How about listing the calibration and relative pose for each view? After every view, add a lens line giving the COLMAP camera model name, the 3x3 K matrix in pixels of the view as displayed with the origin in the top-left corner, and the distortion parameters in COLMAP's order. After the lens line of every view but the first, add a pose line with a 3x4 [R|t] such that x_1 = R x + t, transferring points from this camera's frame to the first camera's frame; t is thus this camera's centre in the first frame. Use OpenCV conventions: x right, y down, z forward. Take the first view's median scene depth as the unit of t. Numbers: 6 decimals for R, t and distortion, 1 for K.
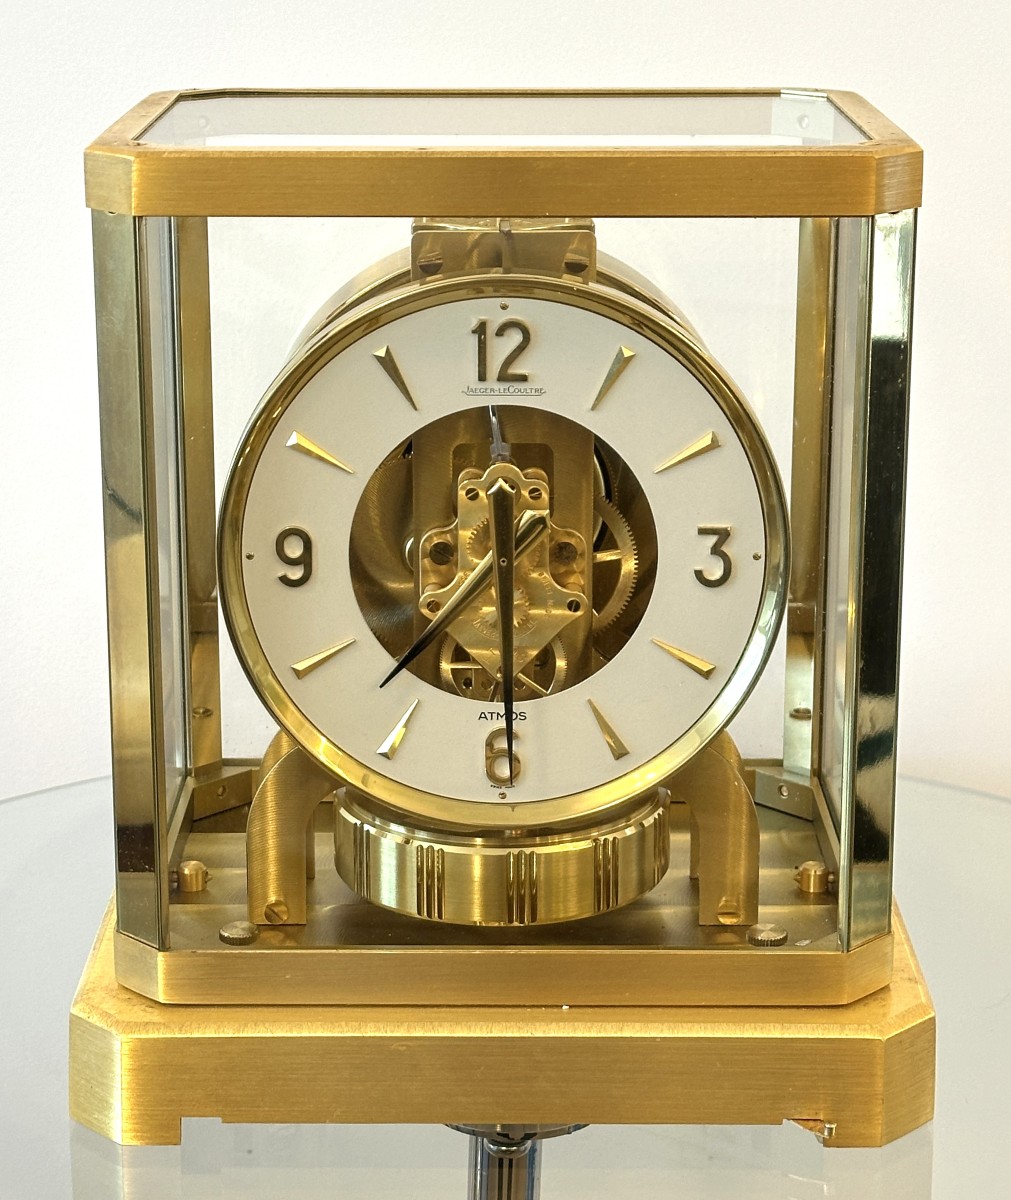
lens RADIAL K [[3034.2, 0, 505.1], [0, 3034.2, 598.5], [0, 0, 1]] dist [-0.037707, 0.000000]
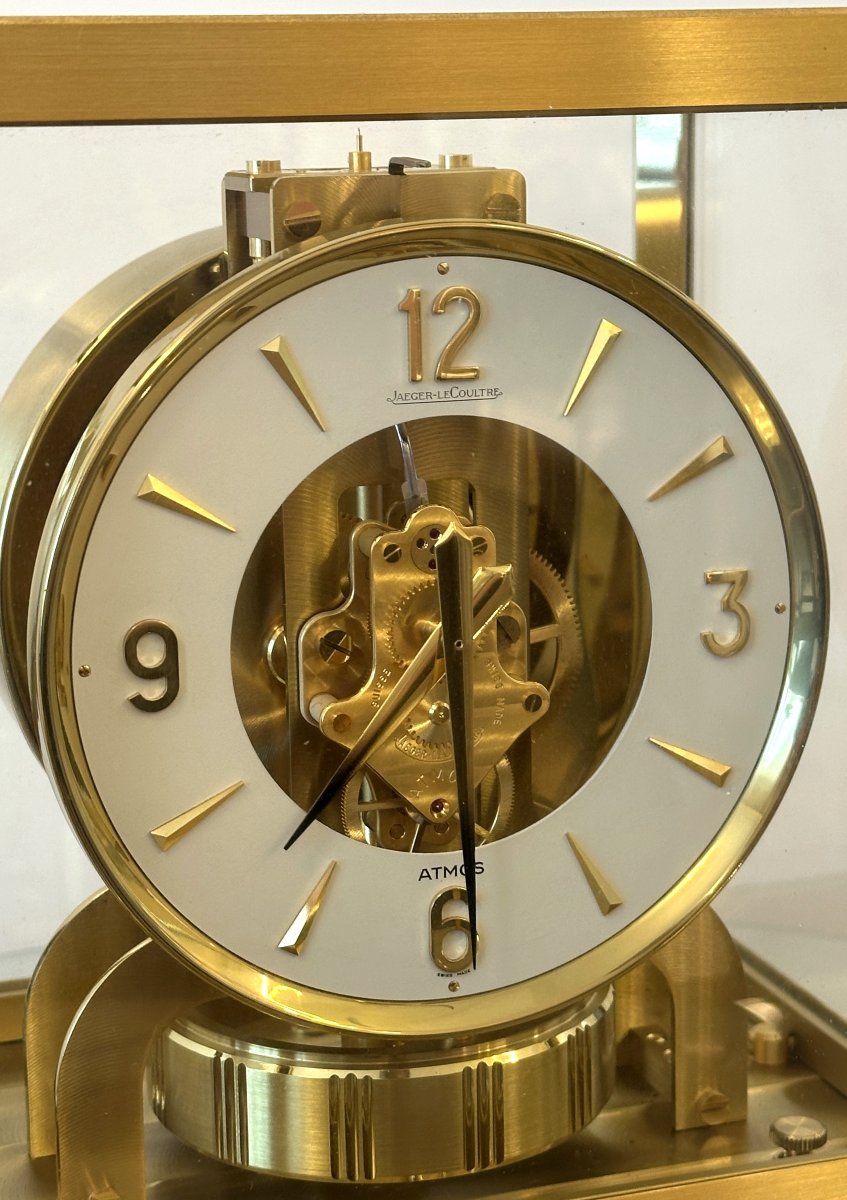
lens RADIAL K [[2444.5, 0, 424.4], [0, 2444.5, 603.7], [0, 0, 1]] dist [0.088884, 0.000000]
pose [[0.945891, -0.080576, 0.314321, -0.178945], [0.099470, 0.994044, -0.044513, 0.002327], [-0.308863, 0.073370, 0.948273, 0.473306]]
